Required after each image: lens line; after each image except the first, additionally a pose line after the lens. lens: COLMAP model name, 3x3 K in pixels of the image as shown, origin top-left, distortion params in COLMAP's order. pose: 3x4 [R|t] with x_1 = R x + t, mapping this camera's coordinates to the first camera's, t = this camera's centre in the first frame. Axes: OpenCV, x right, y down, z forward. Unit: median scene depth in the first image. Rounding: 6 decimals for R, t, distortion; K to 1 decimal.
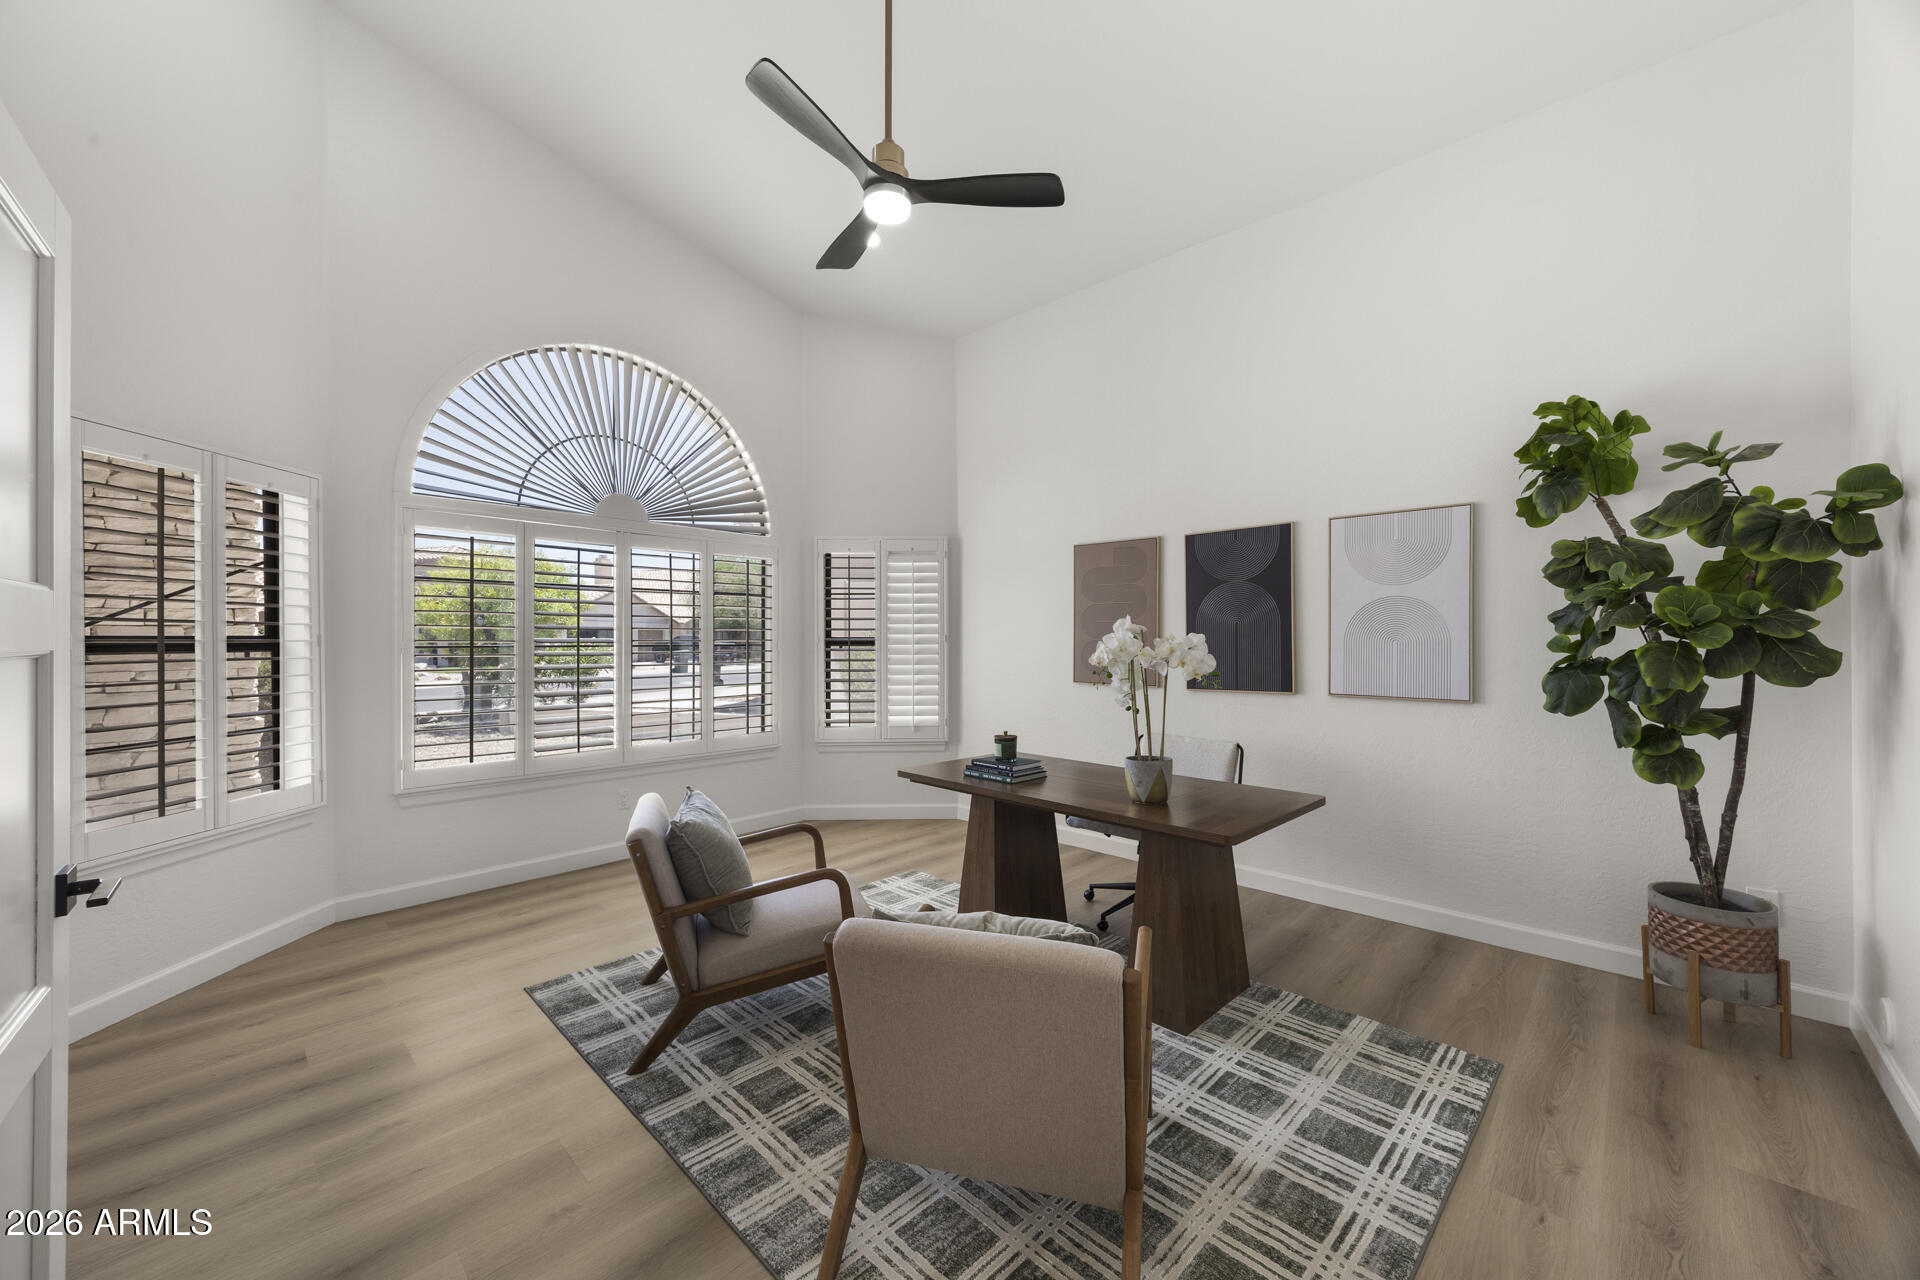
lens RADIAL K [[736.5, 0, 952.0], [0, 736.5, 646.1], [0, 0, 1]] dist [-0.001729, -0.000253]
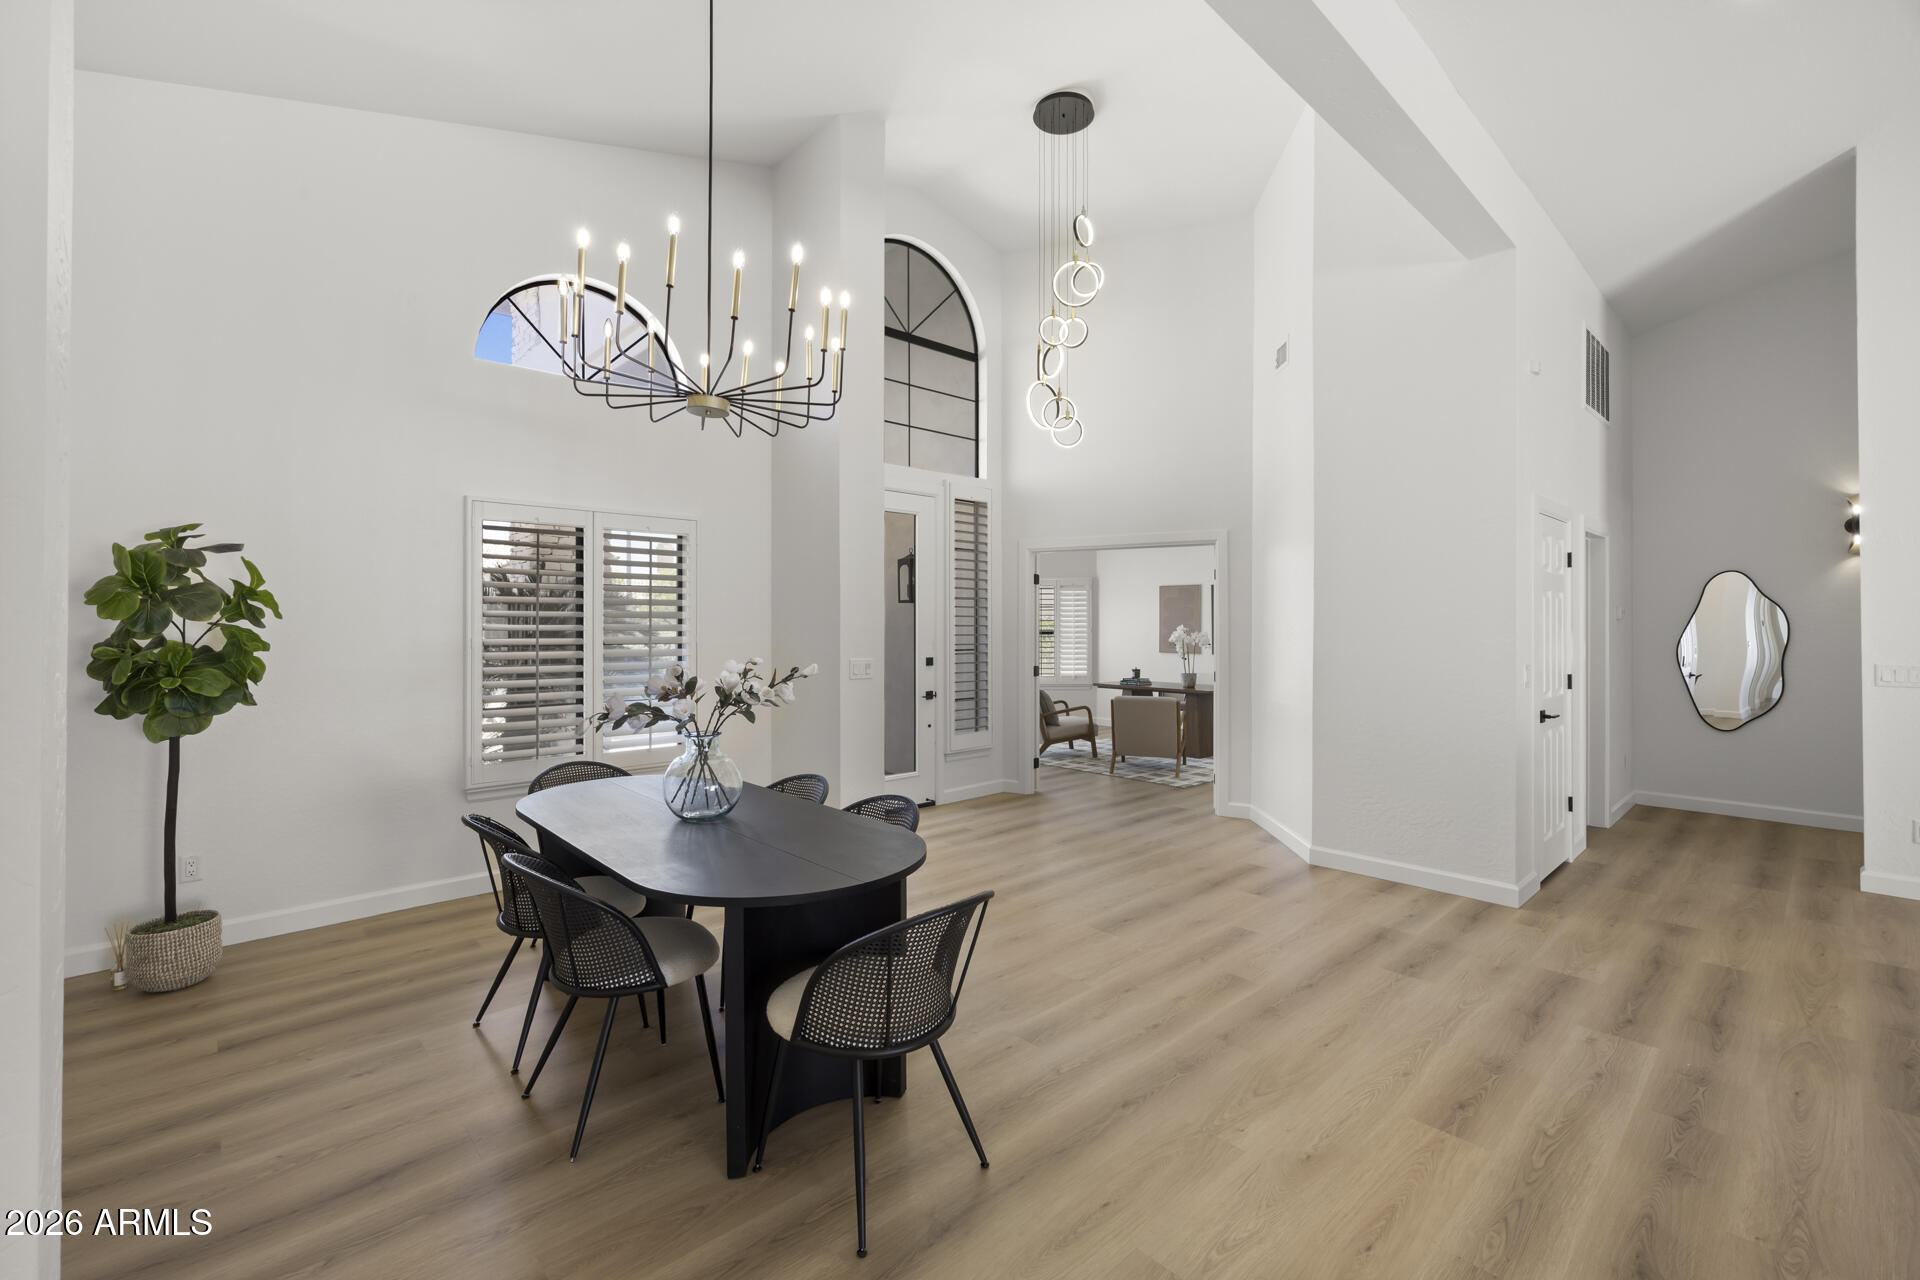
lens RADIAL K [[821.4, 0, 966.6], [0, 821.4, 628.4], [0, 0, 1]] dist [0.002456, 0.000256]
pose [[0.998742, -0.003173, -0.050039, -0.335903], [0.003103, 0.999994, -0.001463, -0.021105], [0.050043, 0.001306, 0.998746, -1.723887]]
